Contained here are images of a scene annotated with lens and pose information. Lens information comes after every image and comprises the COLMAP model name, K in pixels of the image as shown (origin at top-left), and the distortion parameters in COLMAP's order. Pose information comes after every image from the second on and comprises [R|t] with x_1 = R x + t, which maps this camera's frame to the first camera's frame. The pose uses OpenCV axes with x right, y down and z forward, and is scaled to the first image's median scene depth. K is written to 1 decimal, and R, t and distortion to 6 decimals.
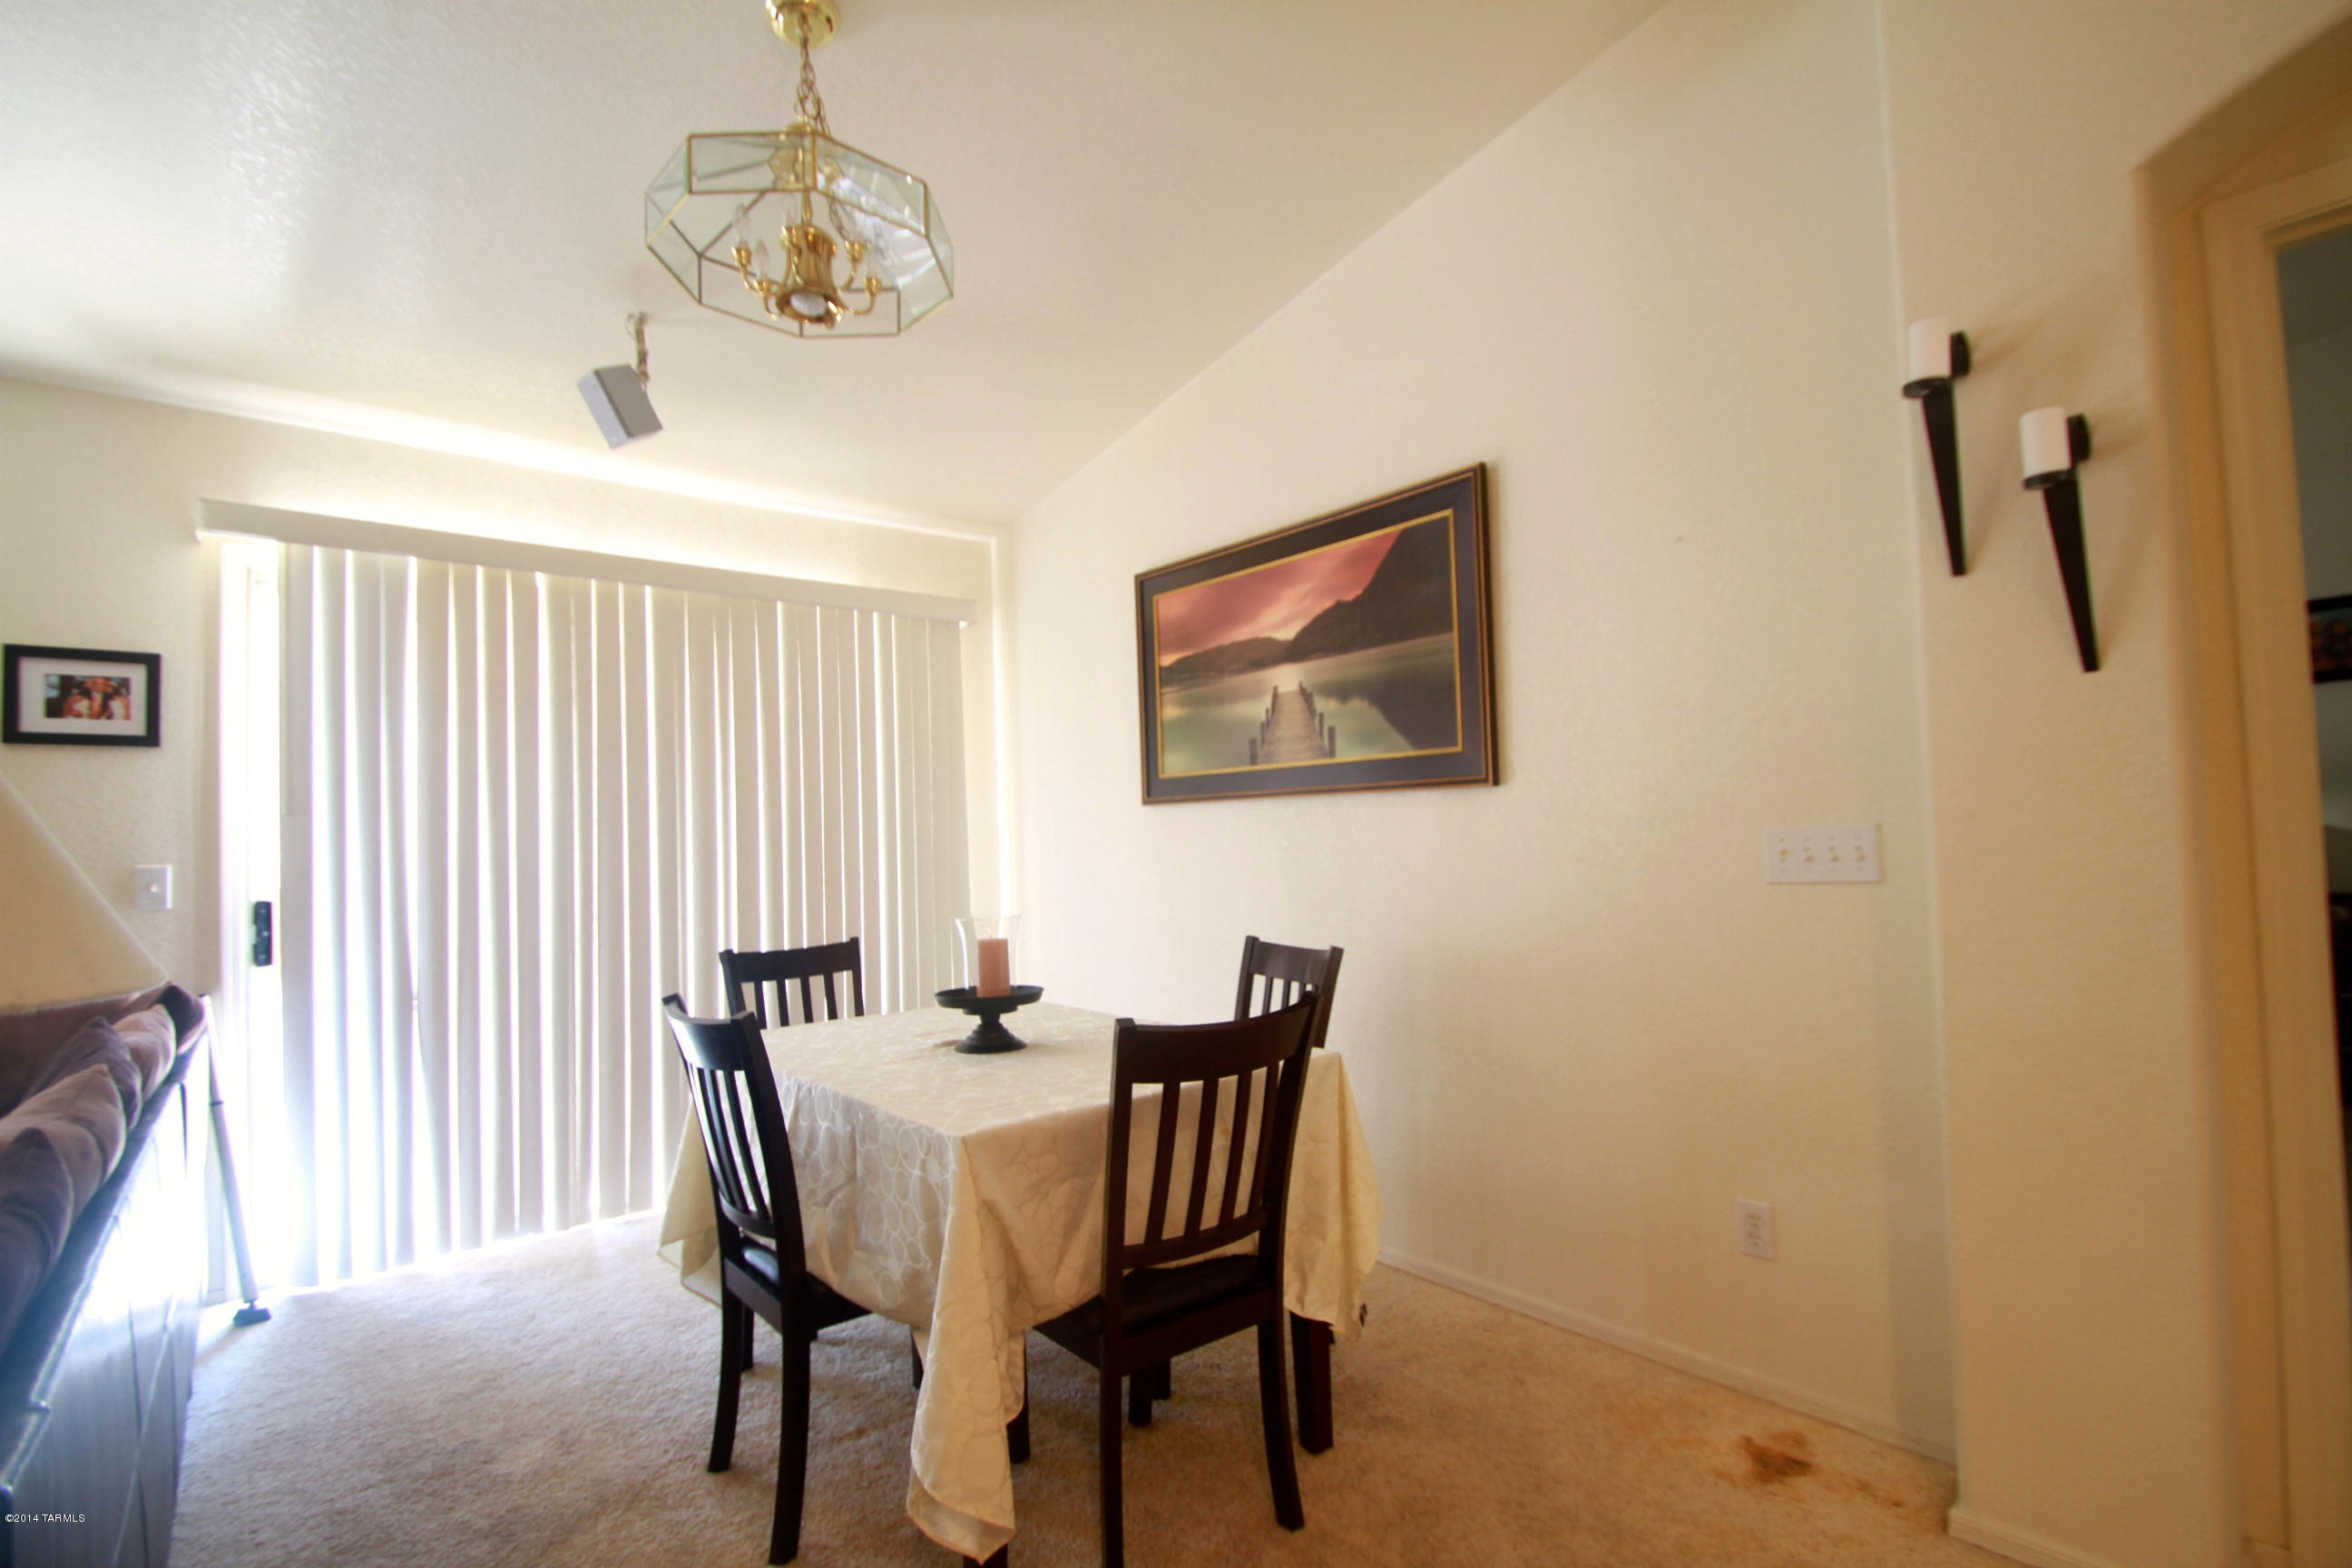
lens RADIAL K [[1107.9, 0, 1184.9], [0, 1107.9, 821.1], [0, 0, 1]] dist [0.001702, -0.000055]
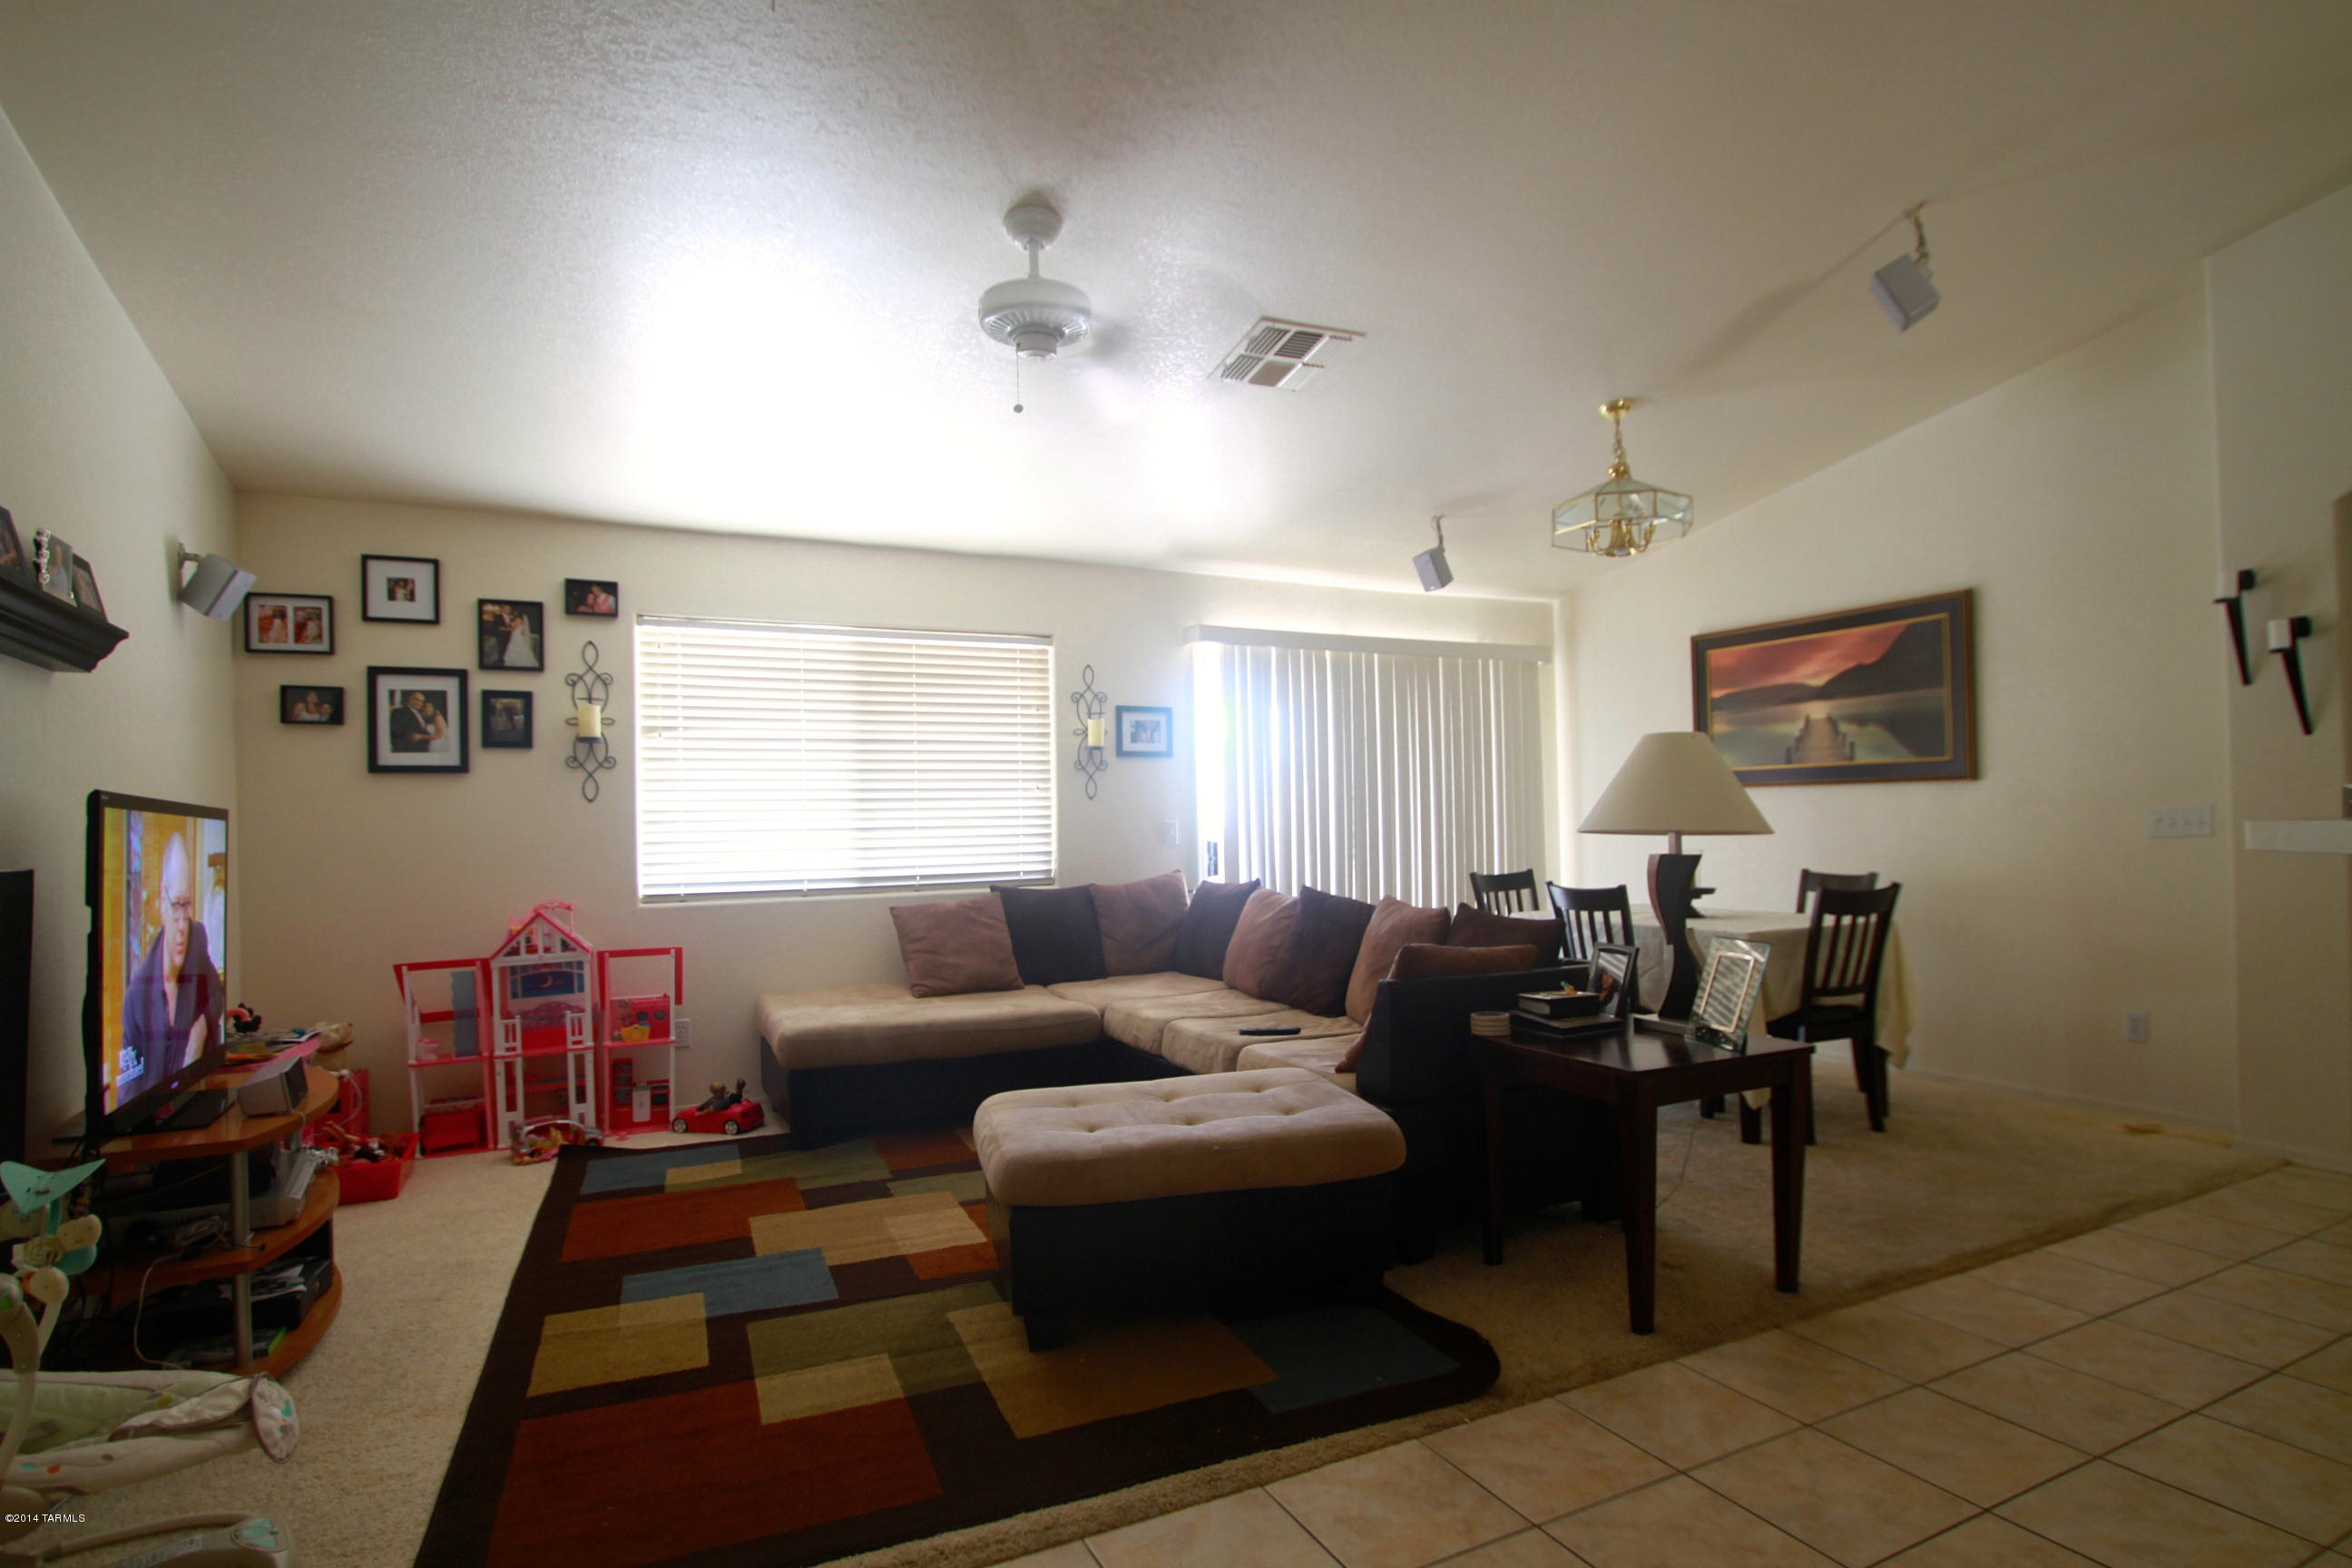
lens RADIAL K [[1183.9, 0, 1178.4], [0, 1183.9, 816.8], [0, 0, 1]] dist [-0.024593, 0.000057]
pose [[0.966356, 0.011273, -0.256963, -0.398258], [-0.007342, 0.999841, 0.016251, 0.002611], [0.257105, -0.013817, 0.966285, -0.953475]]
